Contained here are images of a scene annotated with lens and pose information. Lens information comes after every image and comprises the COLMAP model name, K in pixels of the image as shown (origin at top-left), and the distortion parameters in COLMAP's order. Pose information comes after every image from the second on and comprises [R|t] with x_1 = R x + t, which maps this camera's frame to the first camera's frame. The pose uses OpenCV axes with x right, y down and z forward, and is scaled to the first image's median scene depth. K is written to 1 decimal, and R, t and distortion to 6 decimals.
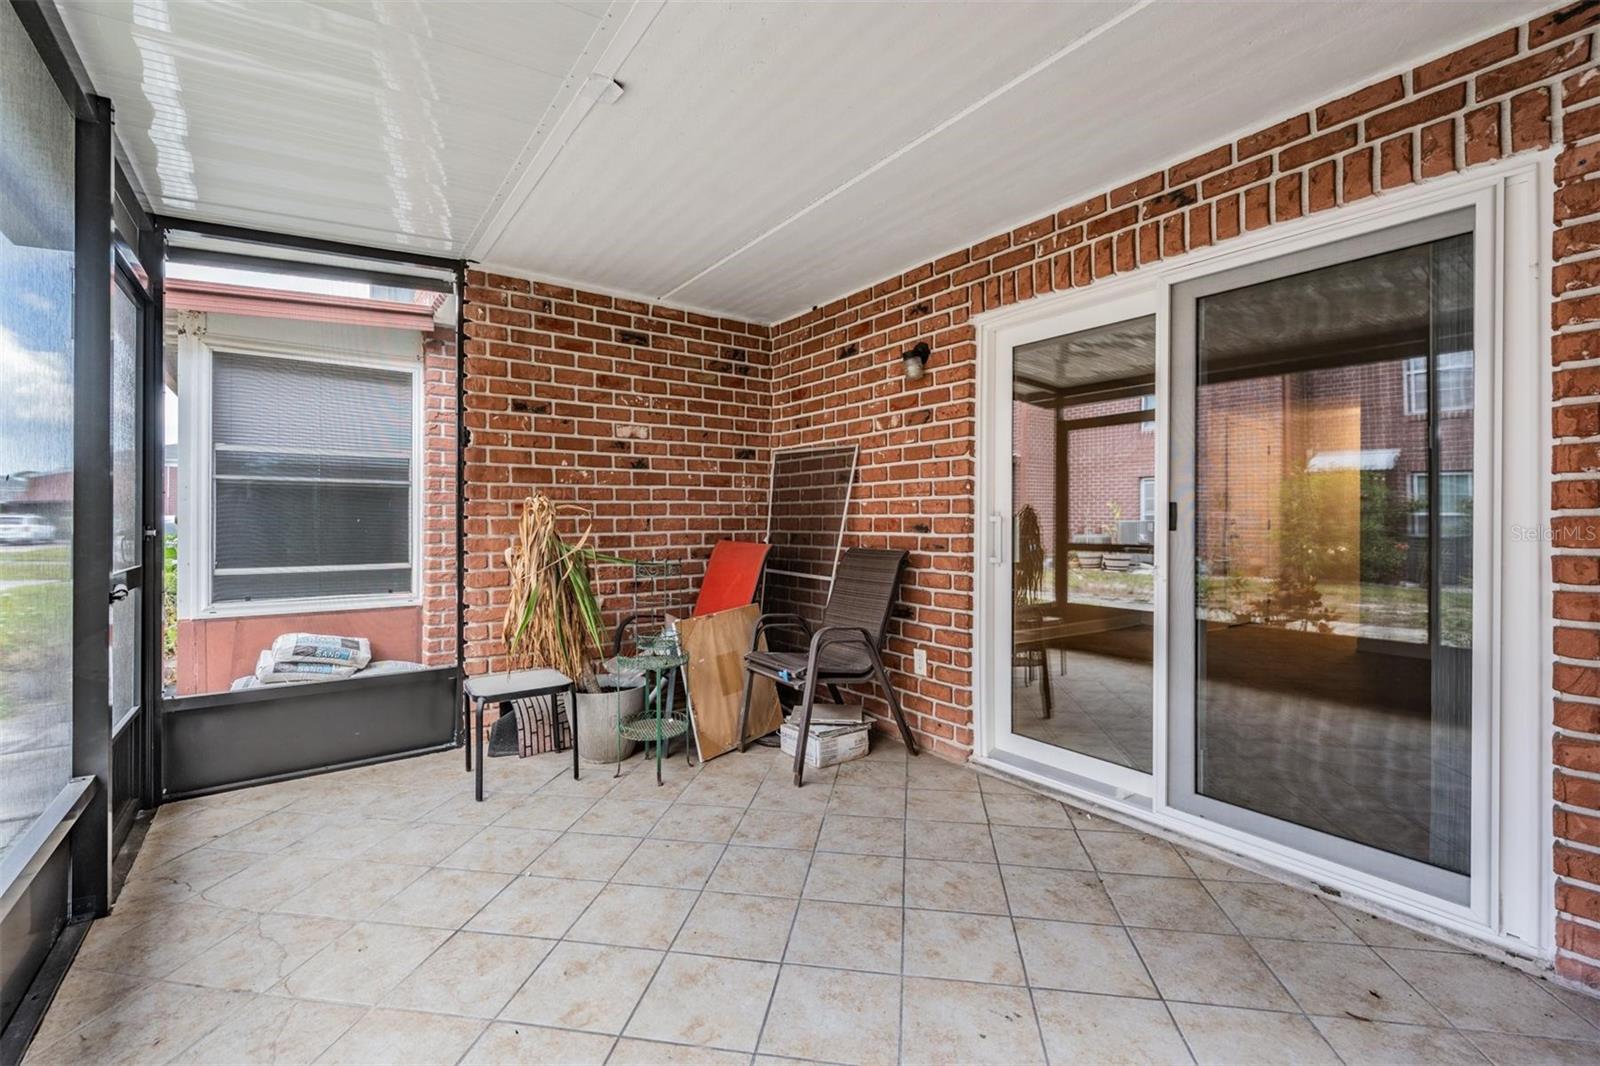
lens RADIAL K [[710.7, 0, 795.7], [0, 710.7, 521.5], [0, 0, 1]] dist [-0.000299, 0.000481]
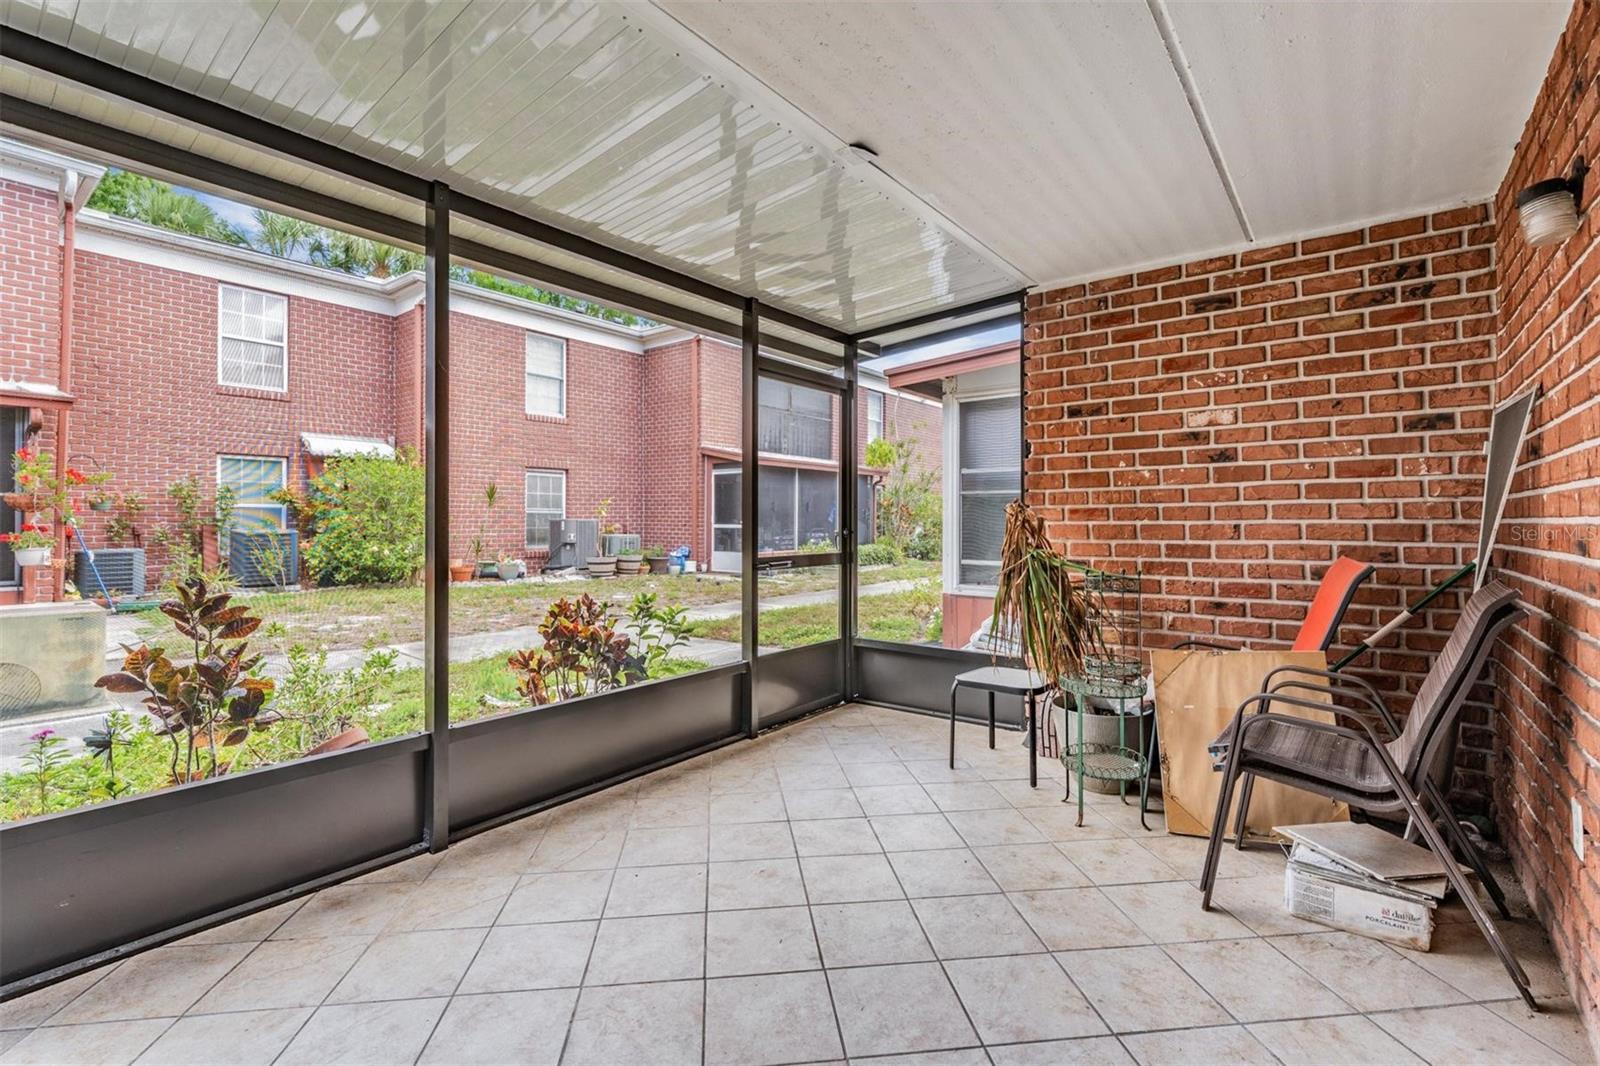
lens RADIAL K [[710.7, 0, 795.7], [0, 710.7, 521.5], [0, 0, 1]] dist [-0.000299, 0.000481]
pose [[0.260049, -0.001053, -0.965595, 0.472598], [-0.003347, 0.999992, -0.001991, -0.004068], [0.965590, 0.003749, 0.260043, 0.352492]]
